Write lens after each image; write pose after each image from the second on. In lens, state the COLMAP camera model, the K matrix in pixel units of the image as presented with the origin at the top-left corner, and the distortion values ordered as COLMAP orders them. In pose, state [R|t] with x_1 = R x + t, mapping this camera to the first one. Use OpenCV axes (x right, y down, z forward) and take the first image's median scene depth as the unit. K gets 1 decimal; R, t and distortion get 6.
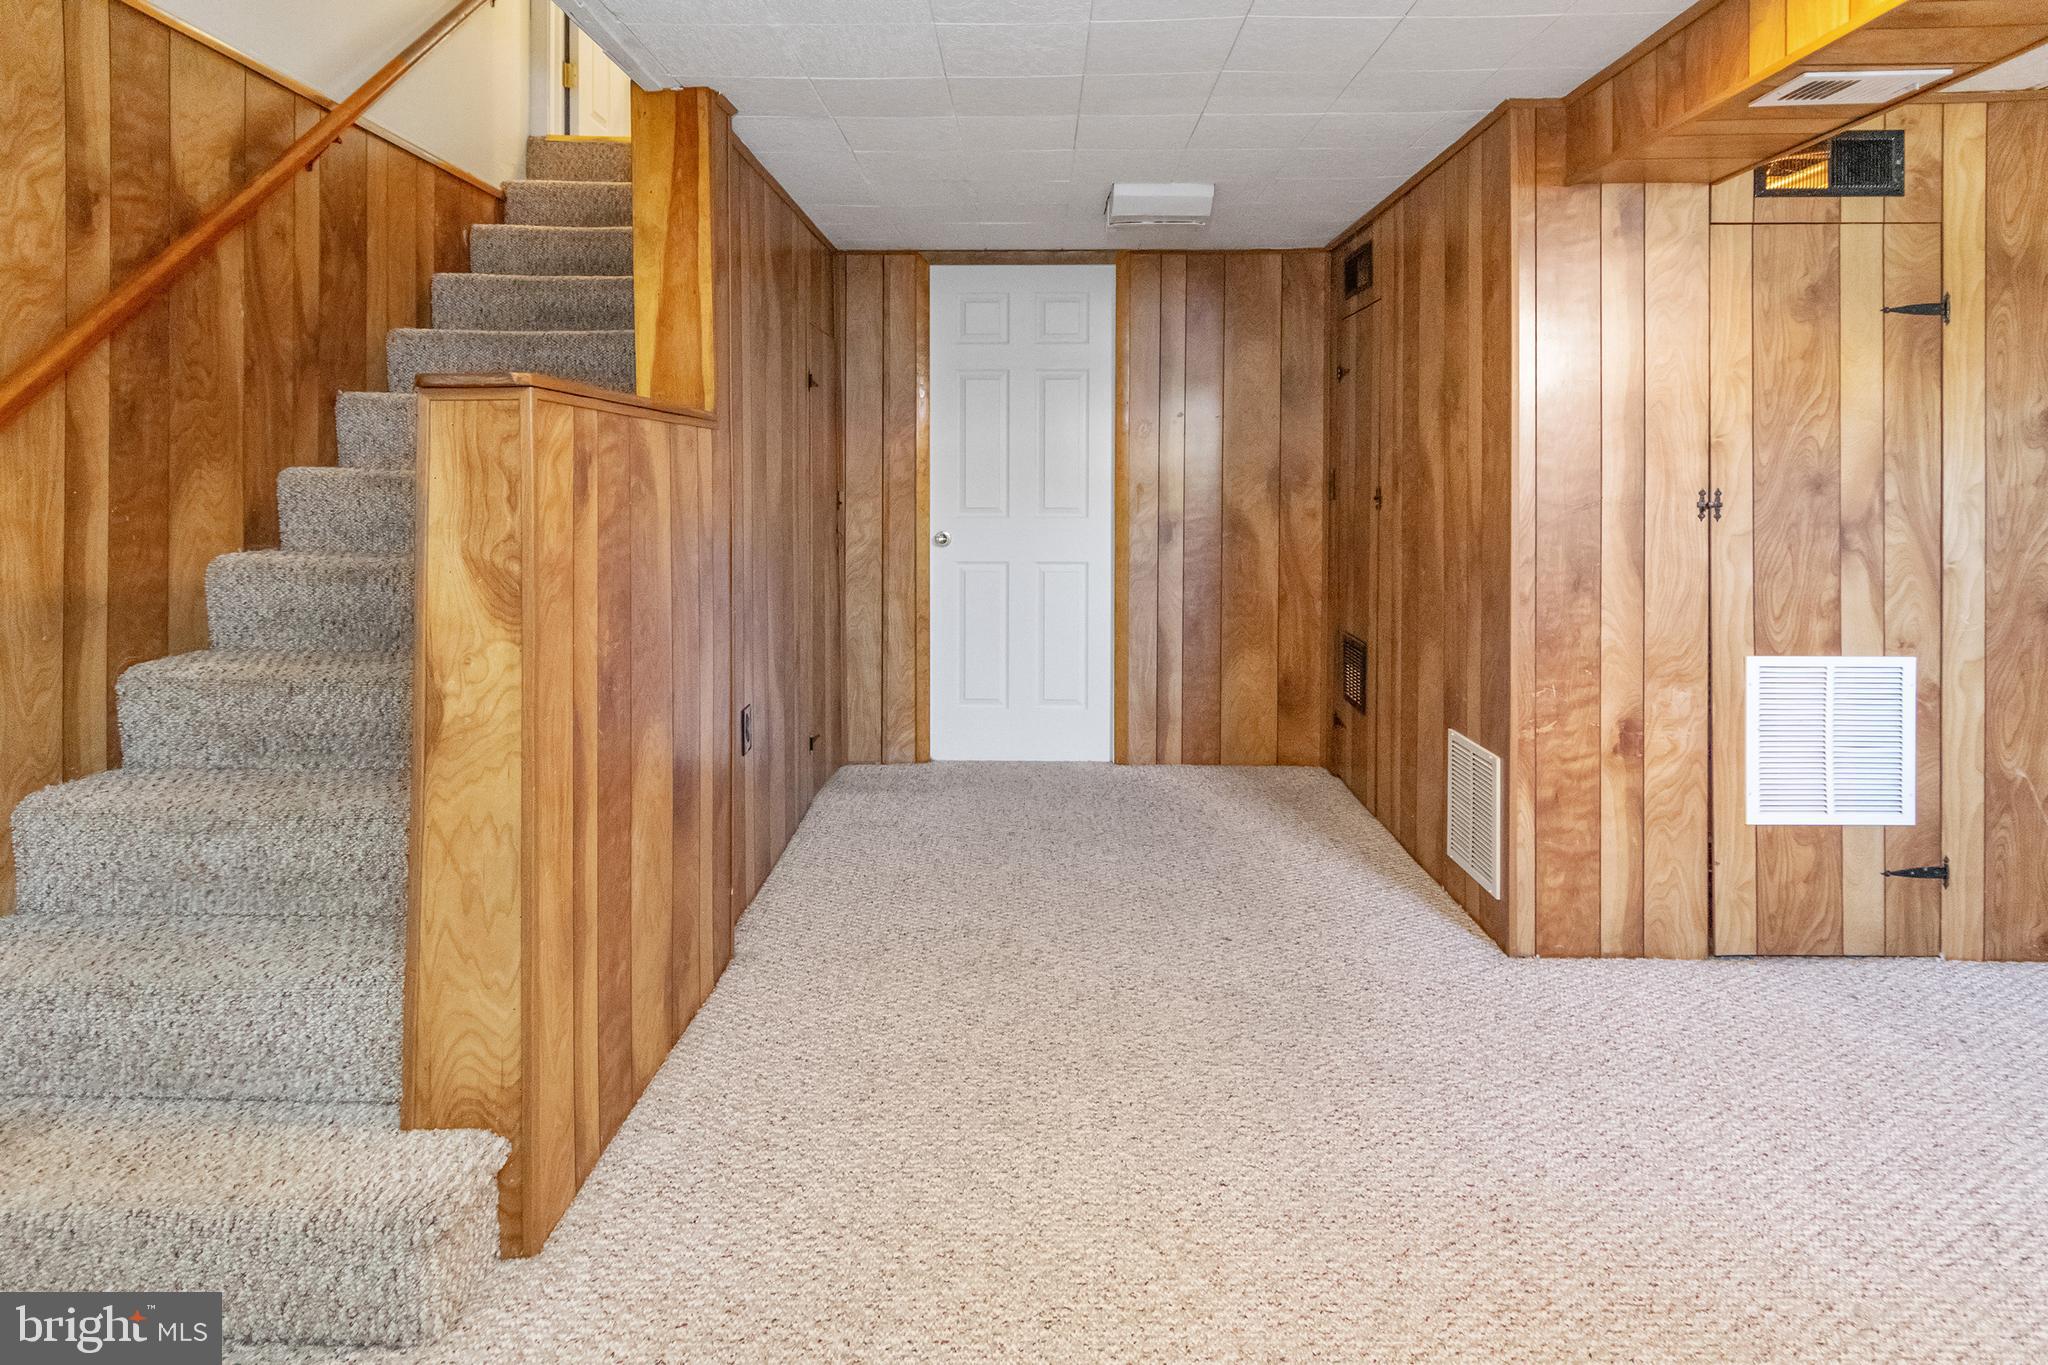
lens RADIAL K [[1125.3, 0, 1026.4], [0, 1125.3, 523.3], [0, 0, 1]] dist [0.004333, -0.003420]
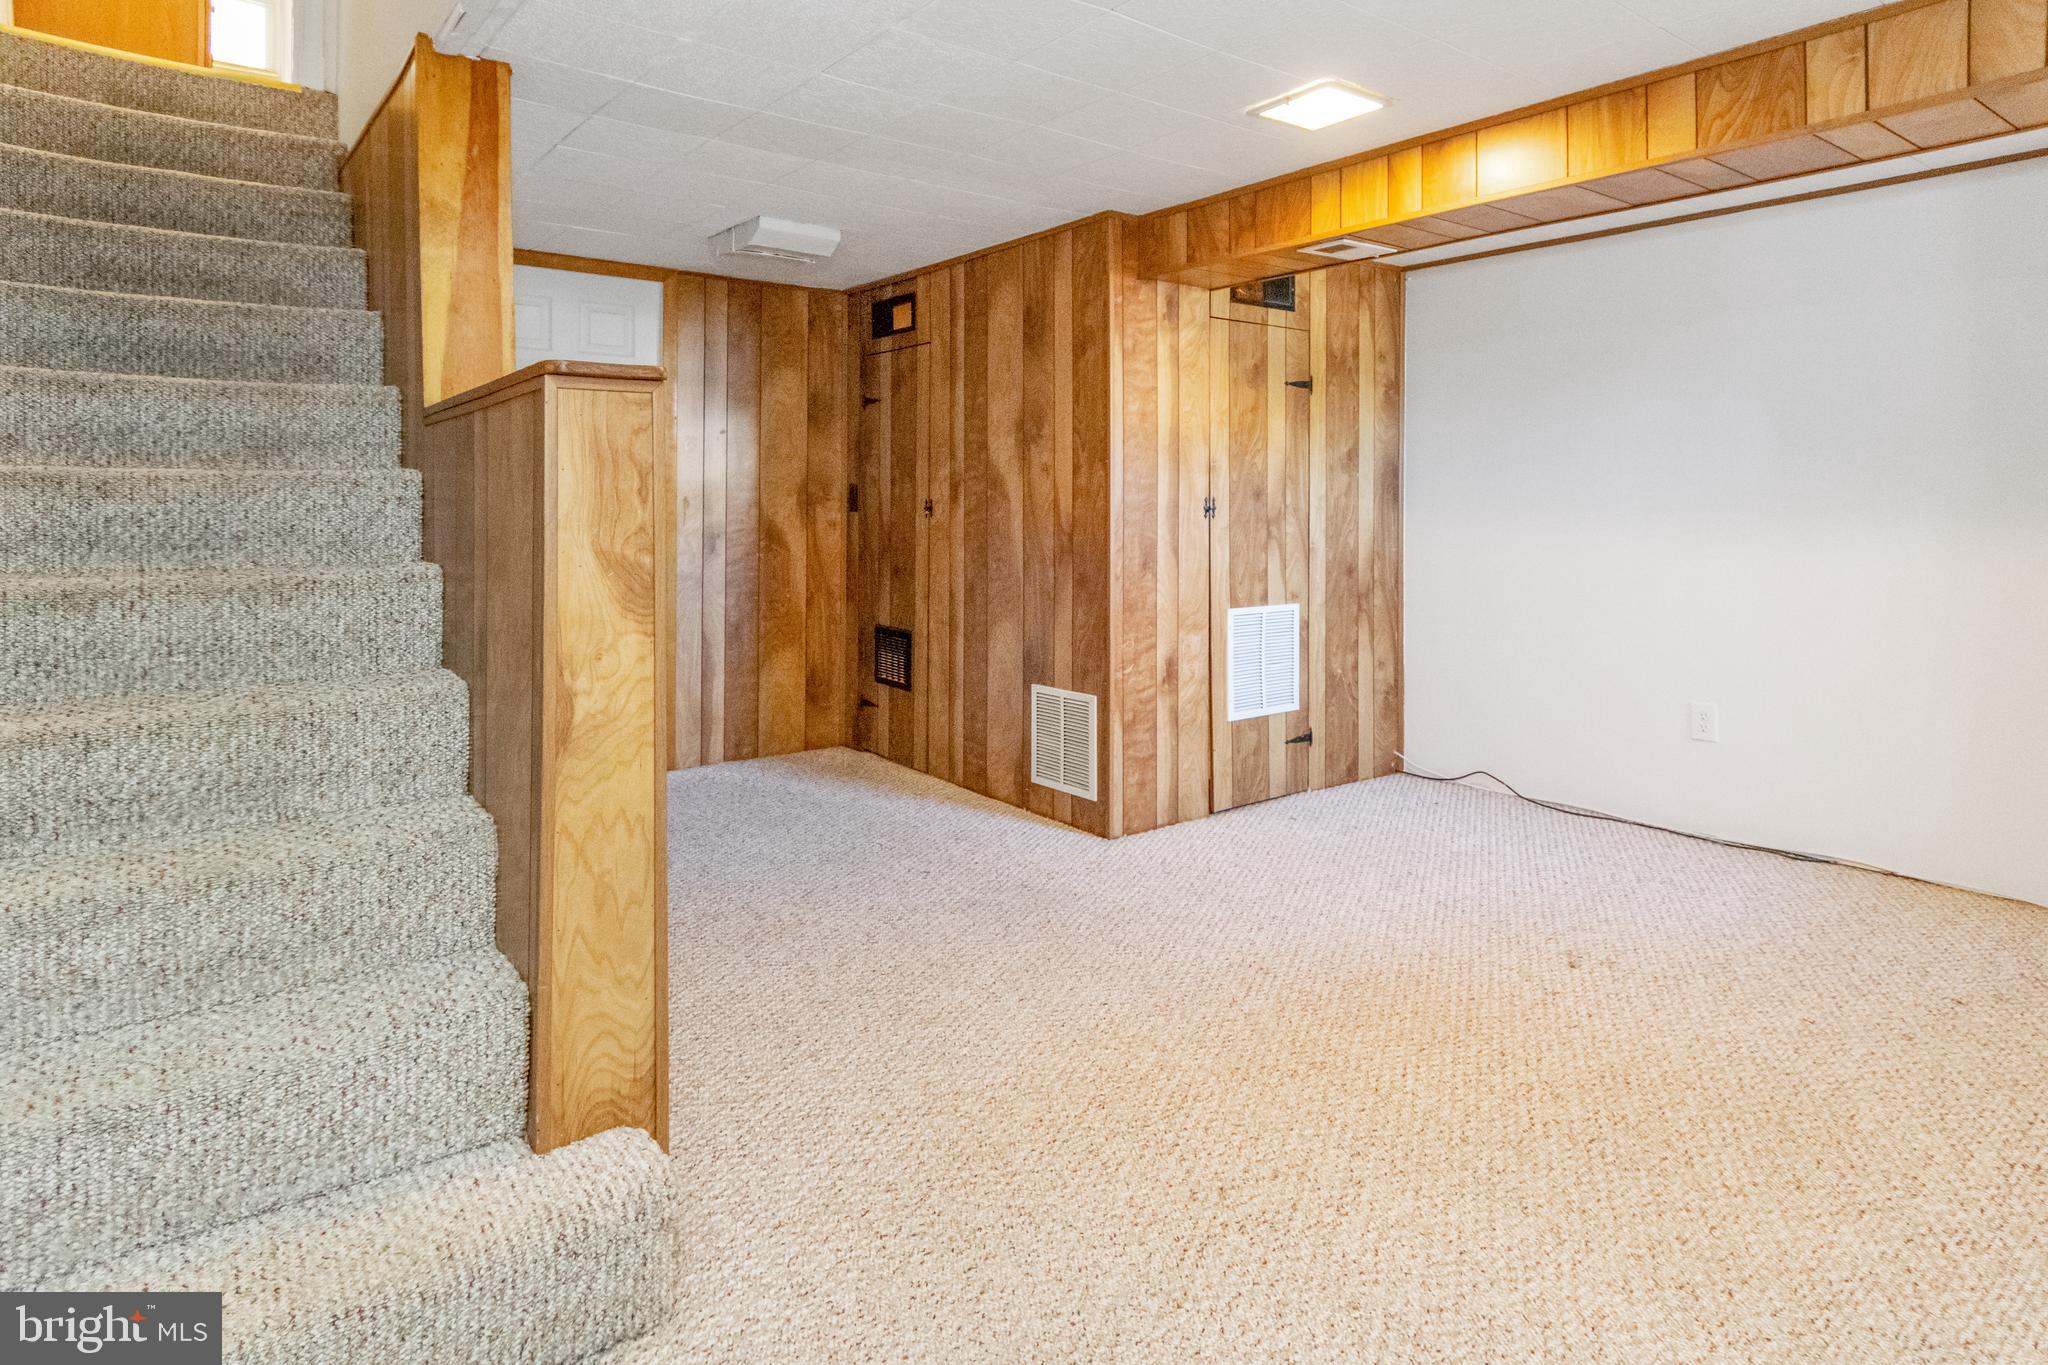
lens RADIAL K [[1116.2, 0, 1005.3], [0, 1116.2, 558.2], [0, 0, 1]] dist [0.003628, -0.003285]
pose [[0.790922, -0.029756, 0.611193, -0.497446], [0.023981, 0.999557, 0.017630, 0.017201], [-0.611446, 0.000714, 0.791286, 0.007738]]
